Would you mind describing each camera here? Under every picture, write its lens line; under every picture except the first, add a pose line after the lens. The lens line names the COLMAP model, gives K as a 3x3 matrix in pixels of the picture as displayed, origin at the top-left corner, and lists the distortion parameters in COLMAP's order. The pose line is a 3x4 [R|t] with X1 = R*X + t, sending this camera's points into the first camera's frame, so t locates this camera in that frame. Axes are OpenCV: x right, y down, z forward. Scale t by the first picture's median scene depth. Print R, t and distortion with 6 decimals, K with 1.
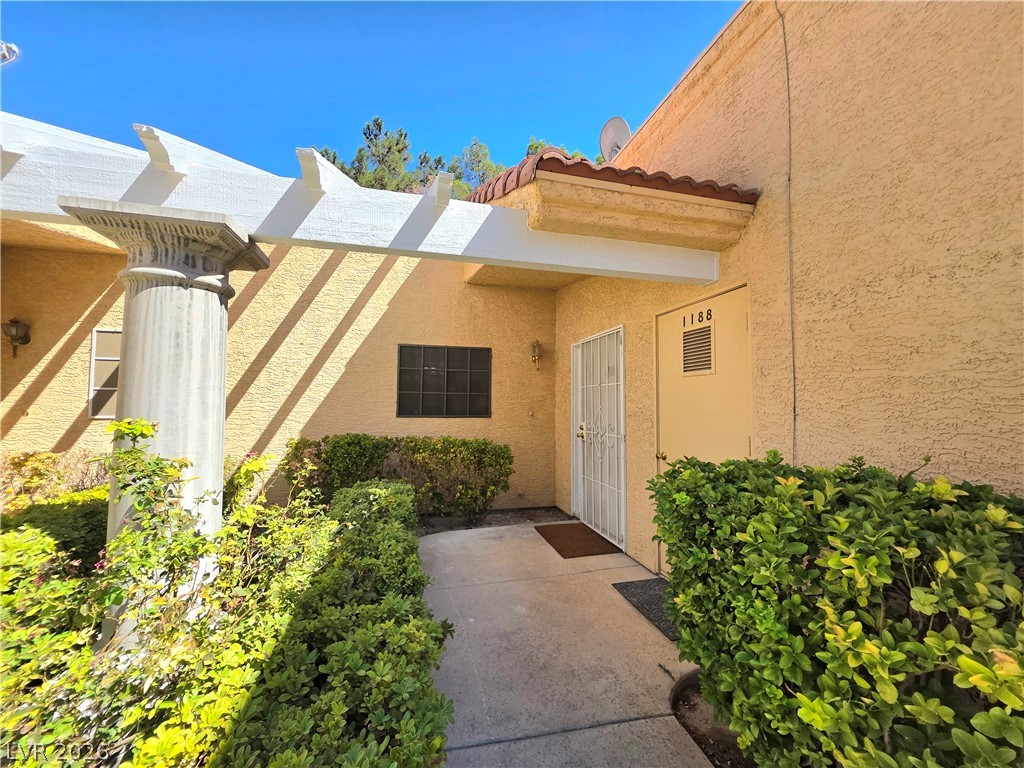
lens RADIAL K [[410.4, 0, 511.7], [0, 410.4, 381.3], [0, 0, 1]] dist [0.001724, -0.001347]
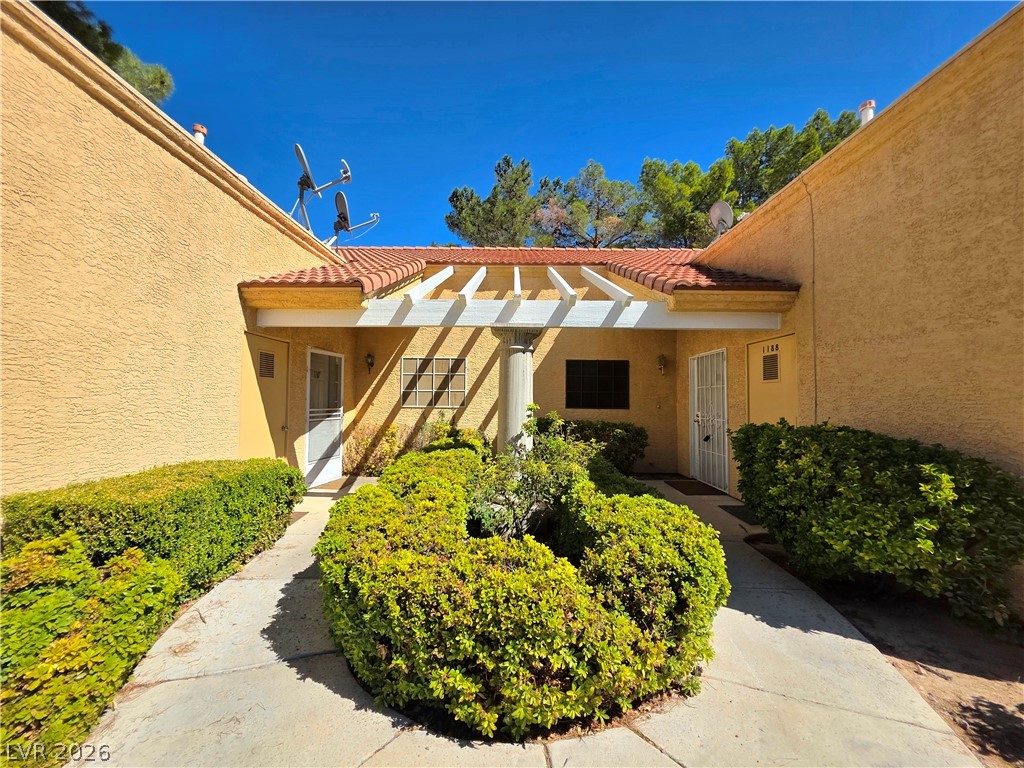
lens RADIAL K [[410.4, 0, 510.4], [0, 410.4, 382.3], [0, 0, 1]] dist [0.001724, -0.001347]
pose [[0.966769, -0.010302, -0.255444, -0.159771], [0.013224, 0.999865, 0.009723, -0.045976], [0.255310, -0.012778, 0.966775, -0.937667]]
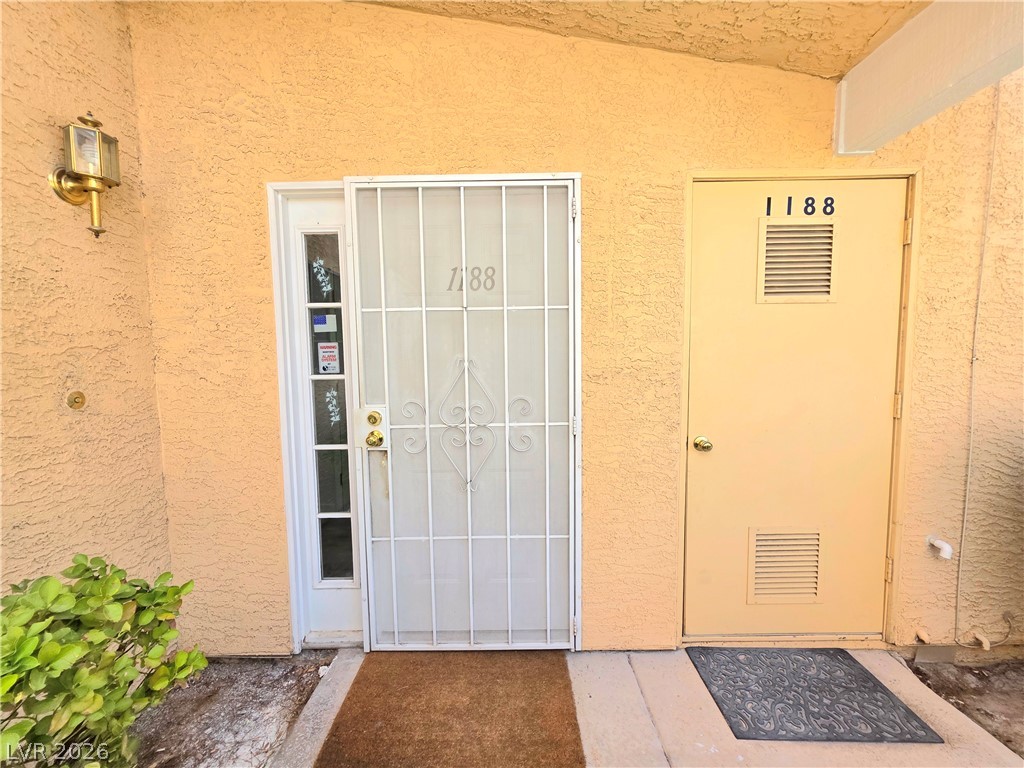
lens RADIAL K [[410.4, 0, 510.2], [0, 410.4, 382.1], [0, 0, 1]] dist [0.001724, -0.001347]
pose [[0.251404, -0.077072, 0.964809, -0.260837], [-0.038283, 0.995253, 0.089479, 0.066204], [-0.967125, -0.059431, 0.247260, 1.272747]]
